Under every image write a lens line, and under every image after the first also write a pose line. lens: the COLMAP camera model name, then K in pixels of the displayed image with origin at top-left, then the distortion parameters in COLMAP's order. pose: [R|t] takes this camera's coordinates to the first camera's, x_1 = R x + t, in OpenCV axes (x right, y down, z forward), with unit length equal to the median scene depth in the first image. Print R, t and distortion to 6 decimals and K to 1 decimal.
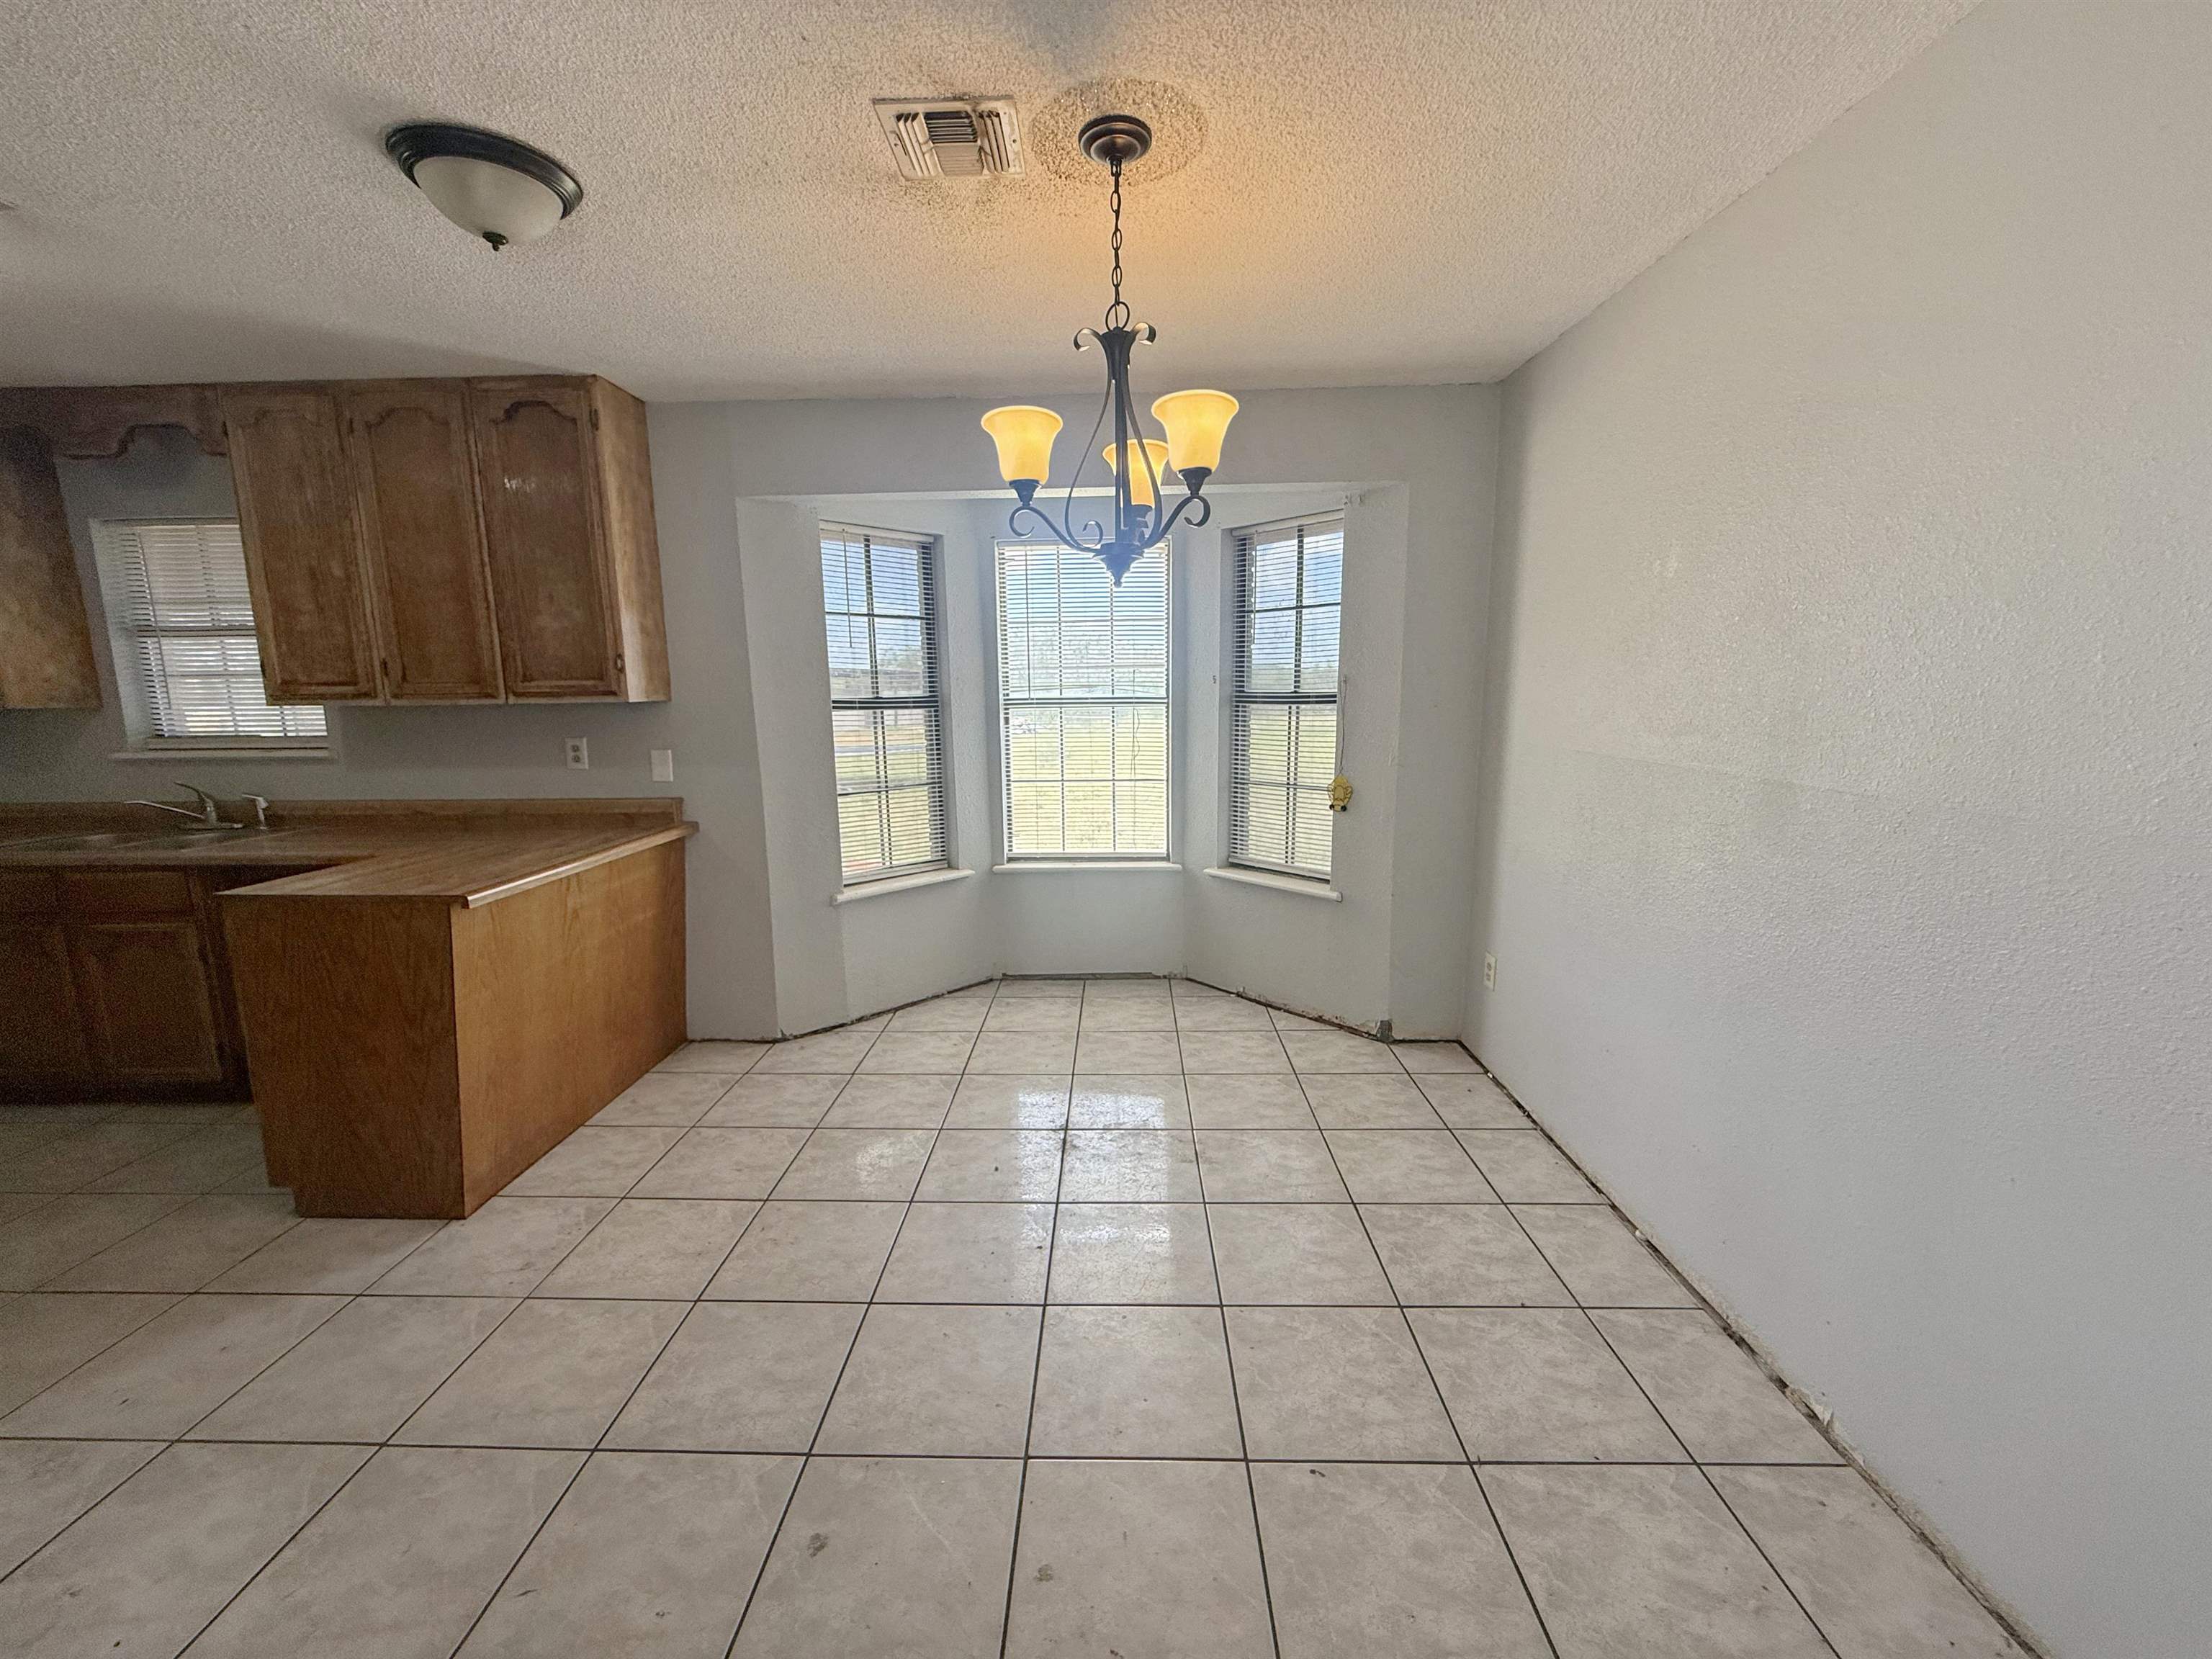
lens RADIAL K [[880.6, 0, 1103.4], [0, 880.6, 824.7], [0, 0, 1]] dist [-0.000938, 0.000762]
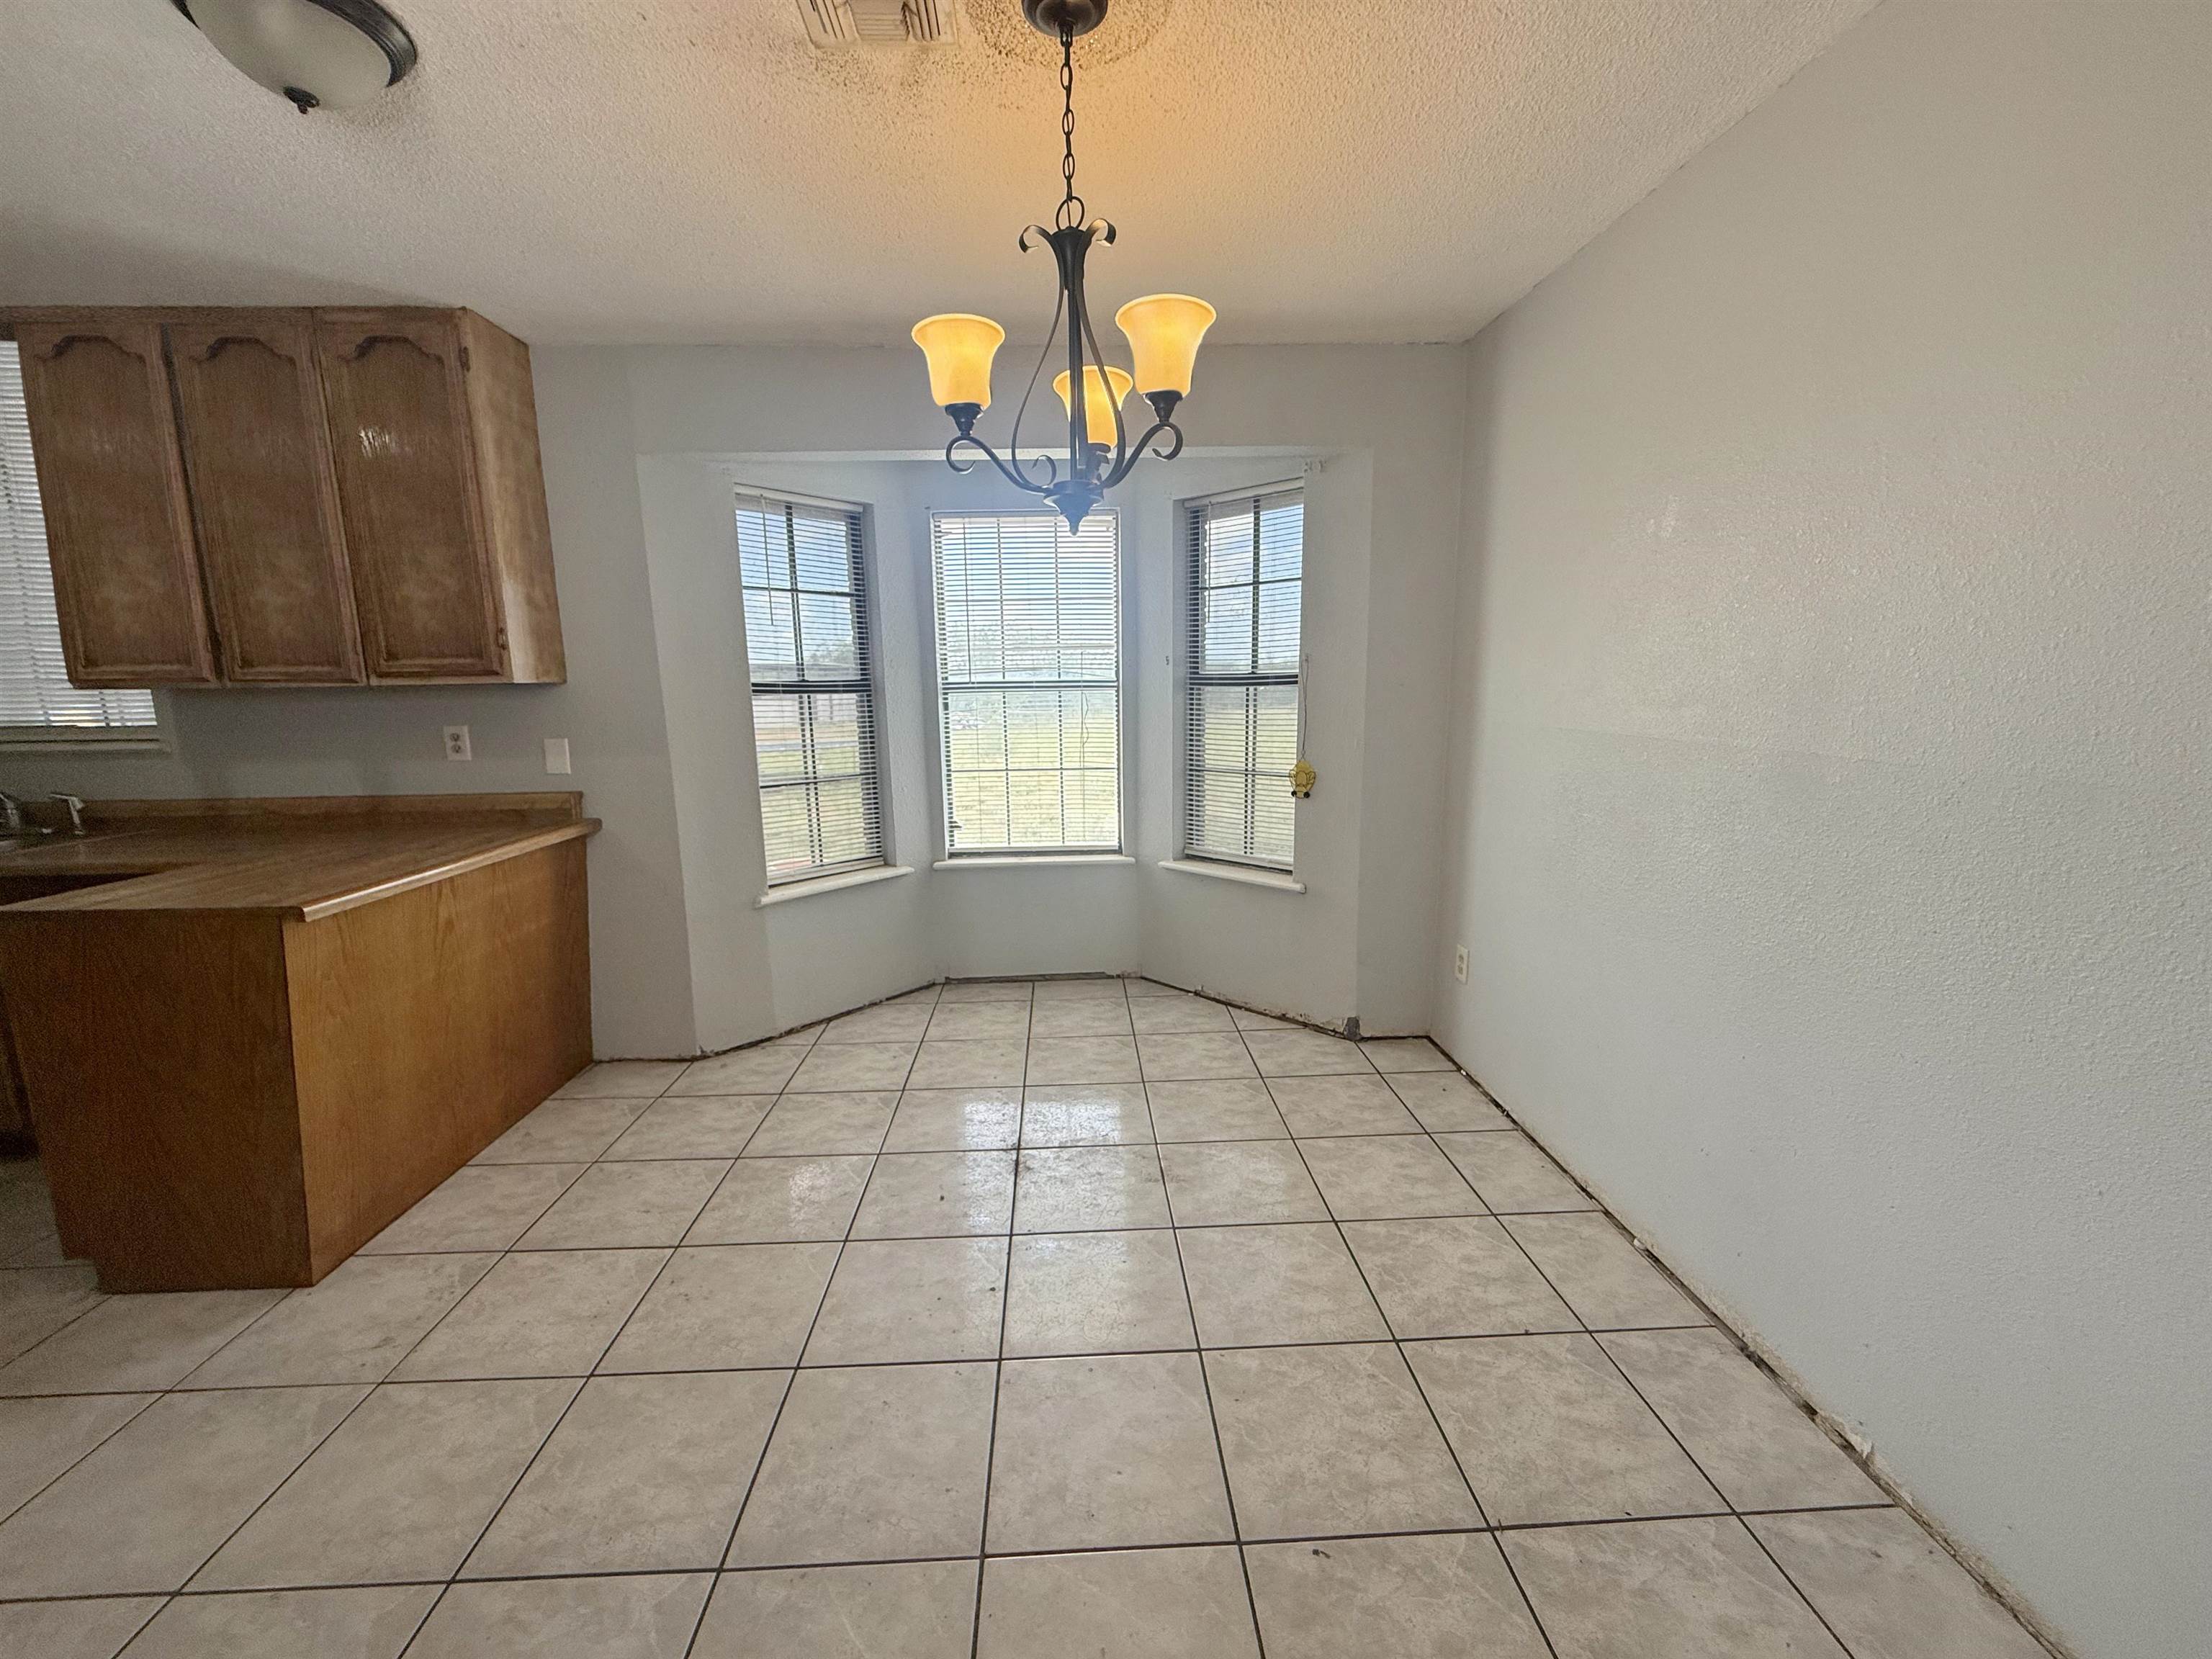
lens RADIAL K [[880.6, 0, 1099.9], [0, 880.6, 825.9], [0, 0, 1]] dist [-0.000938, 0.000762]
pose [[0.997943, -0.014396, 0.062477, -0.010246], [0.014008, 0.999880, 0.006641, 0.006571], [-0.062565, -0.005752, 0.998024, 0.086371]]
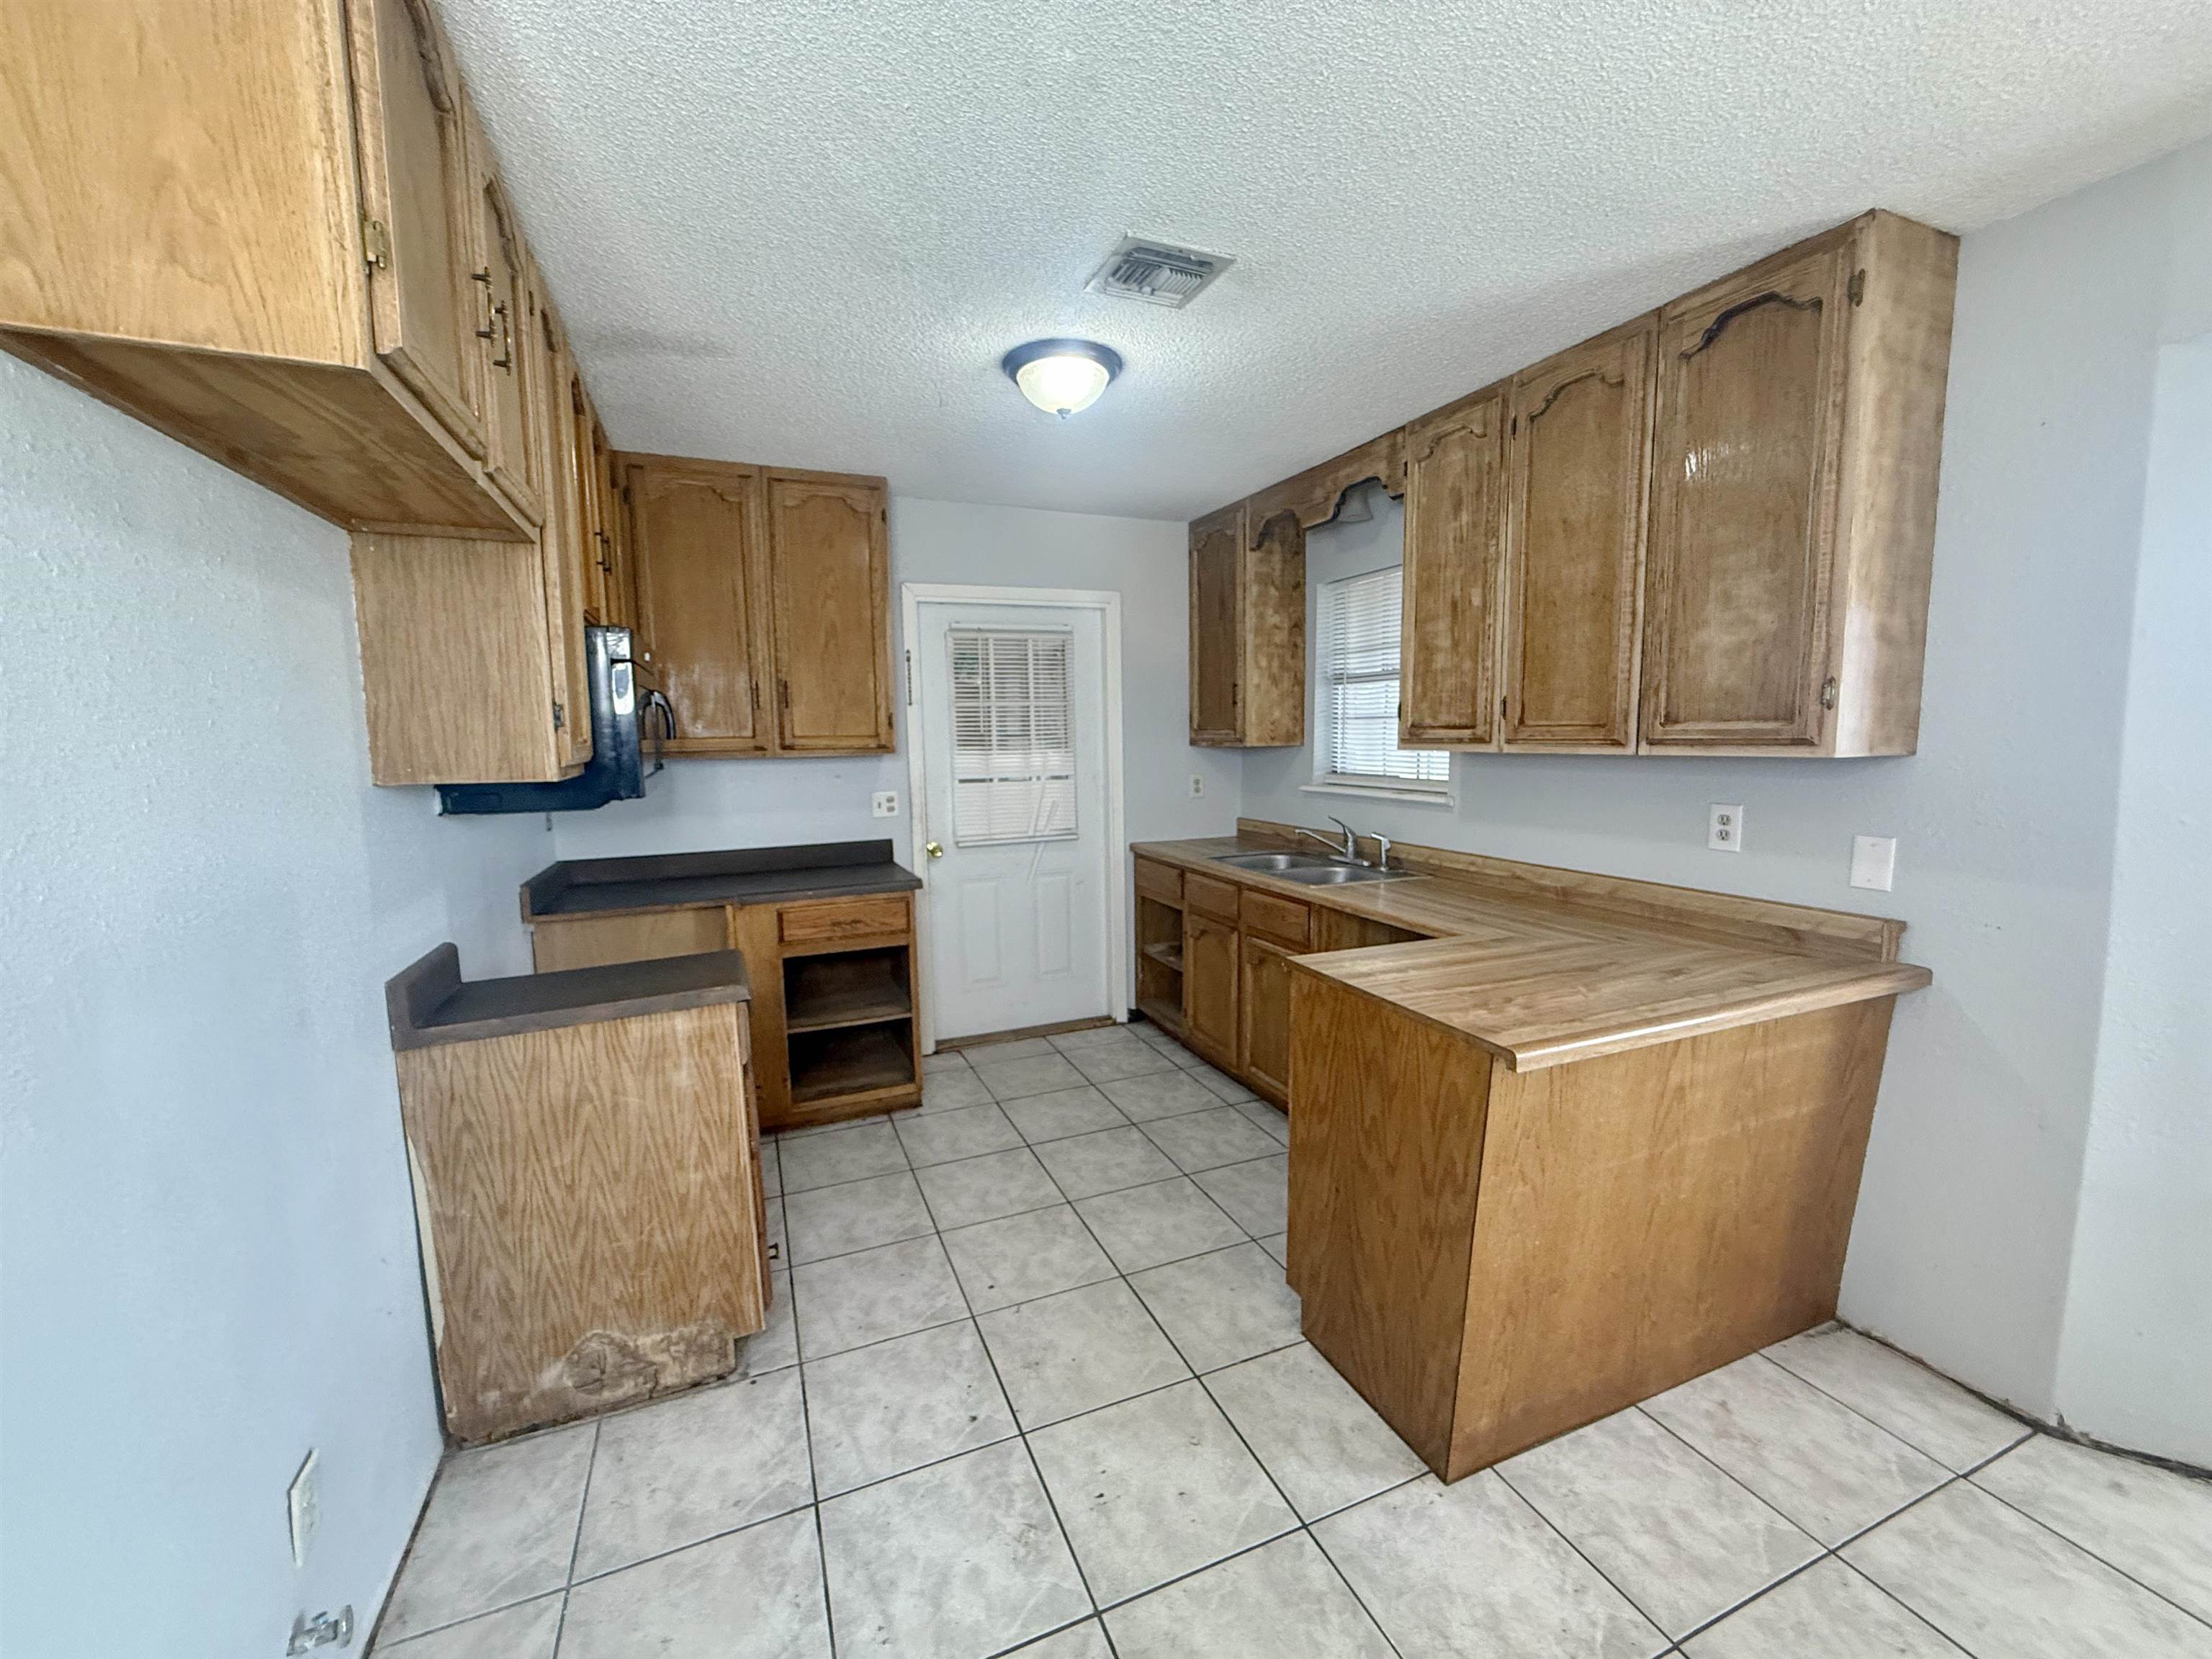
lens RADIAL K [[880.6, 0, 1090.3], [0, 880.6, 829.1], [0, 0, 1]] dist [-0.000938, 0.000762]
pose [[0.397901, 0.107760, -0.911078, -0.202466], [-0.135113, 0.989132, 0.057984, -0.061740], [0.907424, 0.100027, 0.408137, 0.322879]]
